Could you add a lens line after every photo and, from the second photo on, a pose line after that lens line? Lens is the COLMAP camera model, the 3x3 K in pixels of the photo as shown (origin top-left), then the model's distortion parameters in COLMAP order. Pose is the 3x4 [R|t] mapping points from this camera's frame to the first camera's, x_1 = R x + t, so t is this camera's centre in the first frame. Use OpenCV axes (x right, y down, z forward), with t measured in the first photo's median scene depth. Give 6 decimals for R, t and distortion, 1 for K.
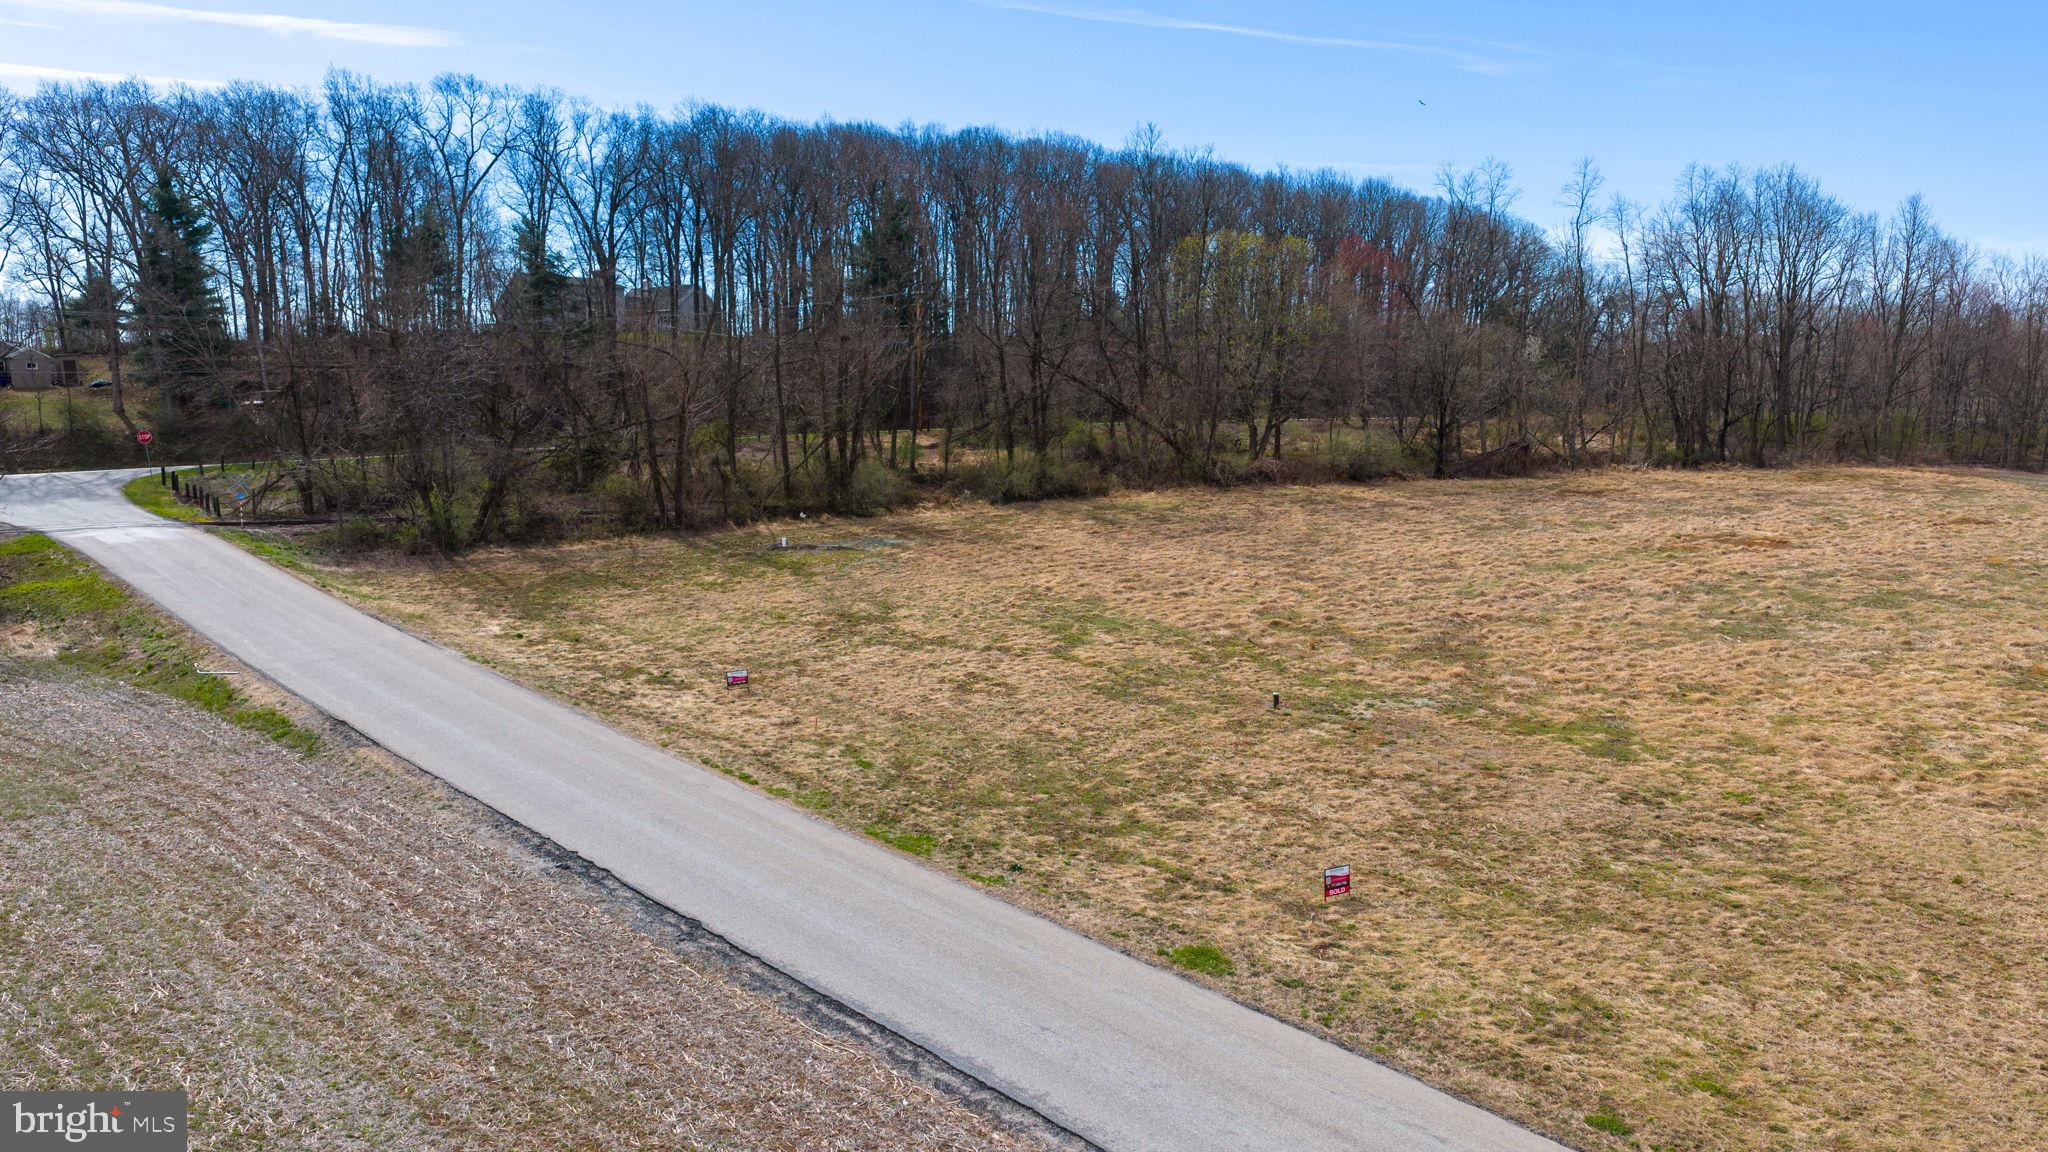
lens RADIAL K [[1649.6, 0, 1024.0], [0, 1649.6, 576.0], [0, 0, 1]] dist [0.047365, -0.102839]
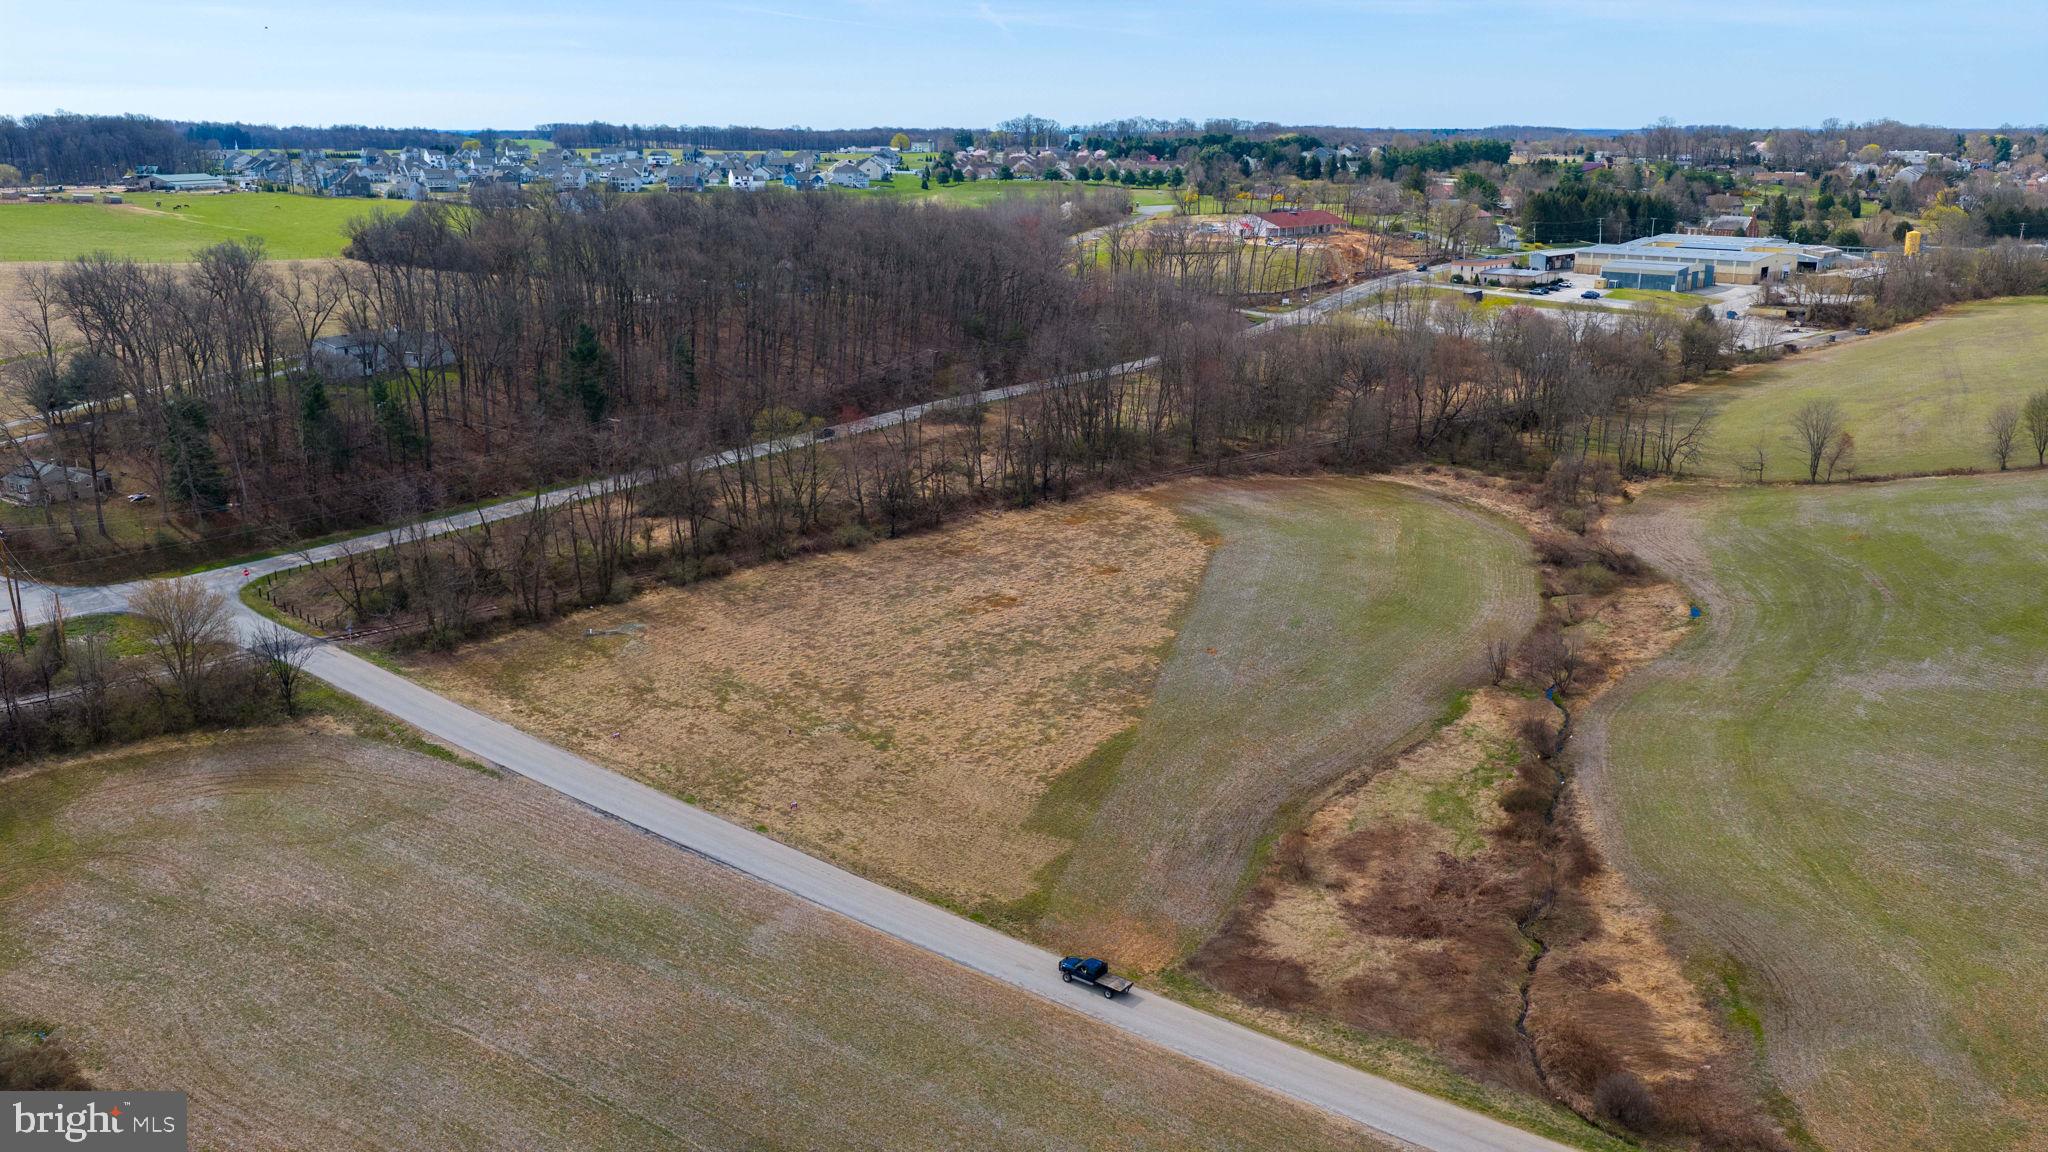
lens RADIAL K [[1616.5, 0, 1024.0], [0, 1616.5, 576.0], [0, 0, 1]] dist [0.109965, -0.284160]
pose [[0.972268, -0.047983, 0.228895, -0.104872], [0.009067, 0.985725, 0.168120, -0.688911], [-0.233694, -0.161383, 0.958824, -1.927037]]
